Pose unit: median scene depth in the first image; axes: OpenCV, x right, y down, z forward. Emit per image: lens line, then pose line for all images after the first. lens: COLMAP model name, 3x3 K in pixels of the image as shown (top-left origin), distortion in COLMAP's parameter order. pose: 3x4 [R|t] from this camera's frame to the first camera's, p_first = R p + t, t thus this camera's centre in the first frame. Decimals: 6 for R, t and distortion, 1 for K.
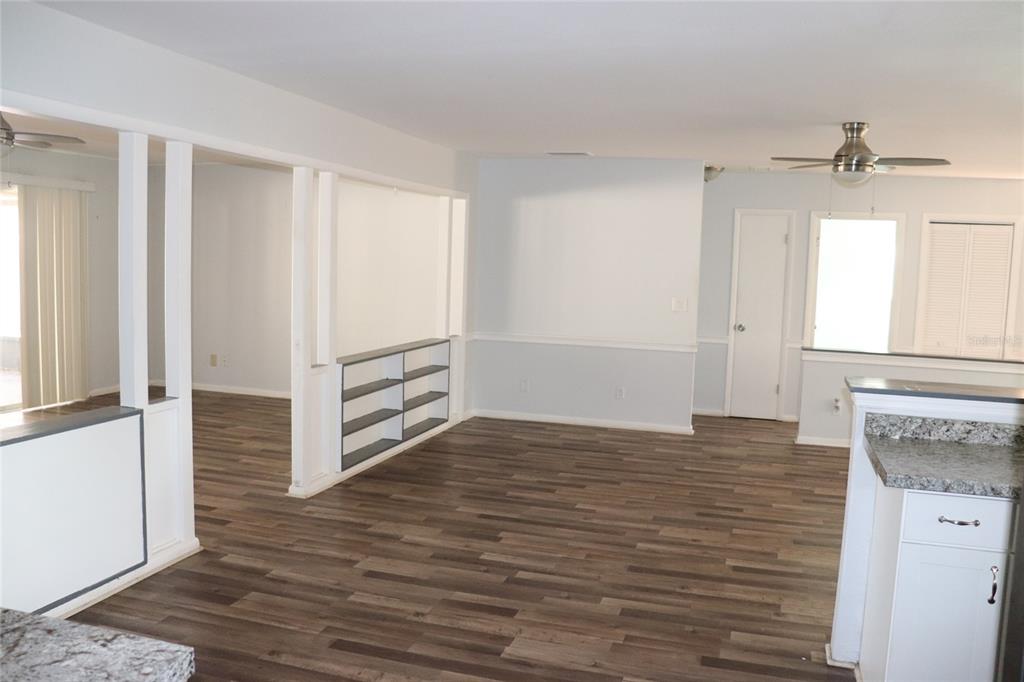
lens RADIAL K [[858.1, 0, 529.0], [0, 858.1, 326.8], [0, 0, 1]] dist [-0.131357, 0.087955]
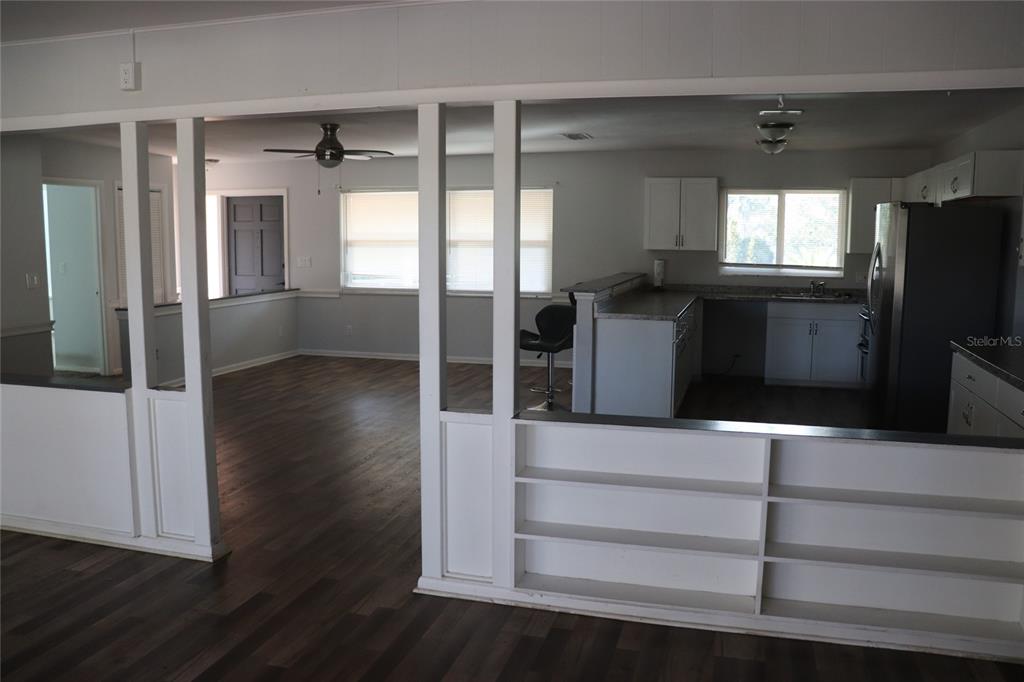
lens RADIAL K [[858.1, 0, 493.2], [0, 858.1, 333.9], [0, 0, 1]] dist [-0.131357, 0.087955]
pose [[0.018983, -0.148205, 0.988774, -0.674131], [0.075509, 0.986341, 0.146391, -0.059619], [-0.996964, 0.071882, 0.029915, 0.478340]]
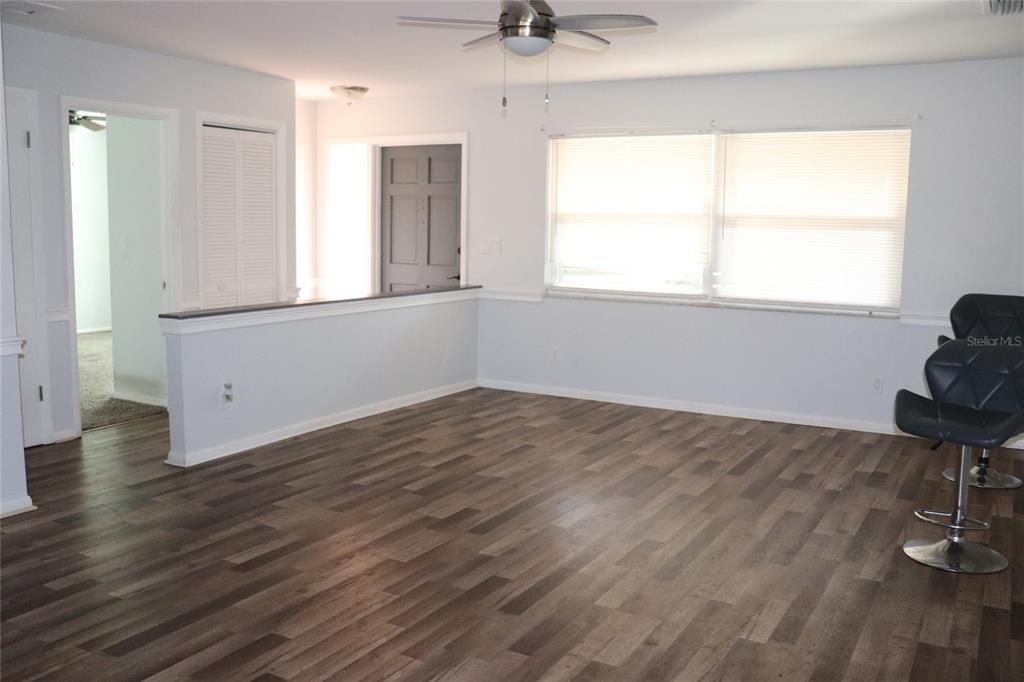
lens RADIAL K [[911.0, 0, 509.5], [0, 911.0, 347.9], [0, 0, 1]] dist [-0.099108, 0.039494]
pose [[0.236697, -0.160613, 0.958216, -0.238050], [0.067569, 0.986575, 0.148675, -0.030723], [-0.969231, 0.029554, 0.244372, 0.563694]]
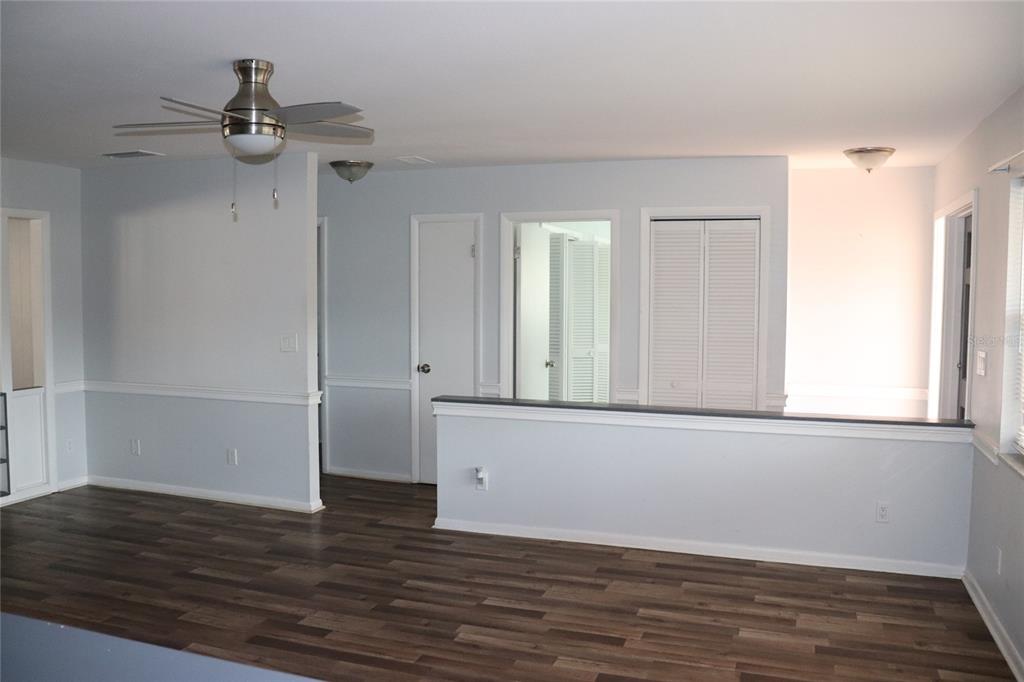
lens RADIAL K [[858.1, 0, 518.2], [0, 858.1, 310.1], [0, 0, 1]] dist [-0.131357, 0.087955]
pose [[0.997222, -0.027243, -0.069332, 0.416993], [0.023247, 0.998057, -0.057806, -0.005231], [0.070772, 0.056034, 0.995917, 0.248570]]
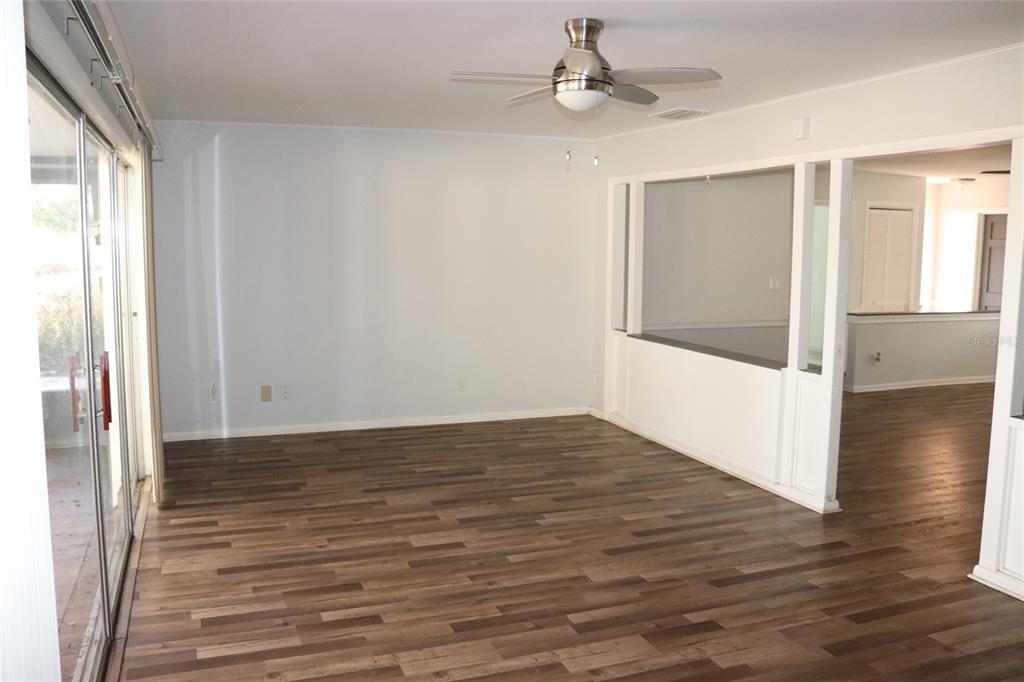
lens RADIAL K [[858.1, 0, 507.5], [0, 858.1, 321.0], [0, 0, 1]] dist [-0.131357, 0.087955]
pose [[0.797876, -0.078237, 0.597723, -0.750832], [0.057403, 0.996897, 0.053859, -0.054202], [-0.600082, -0.008662, 0.799892, 0.310454]]
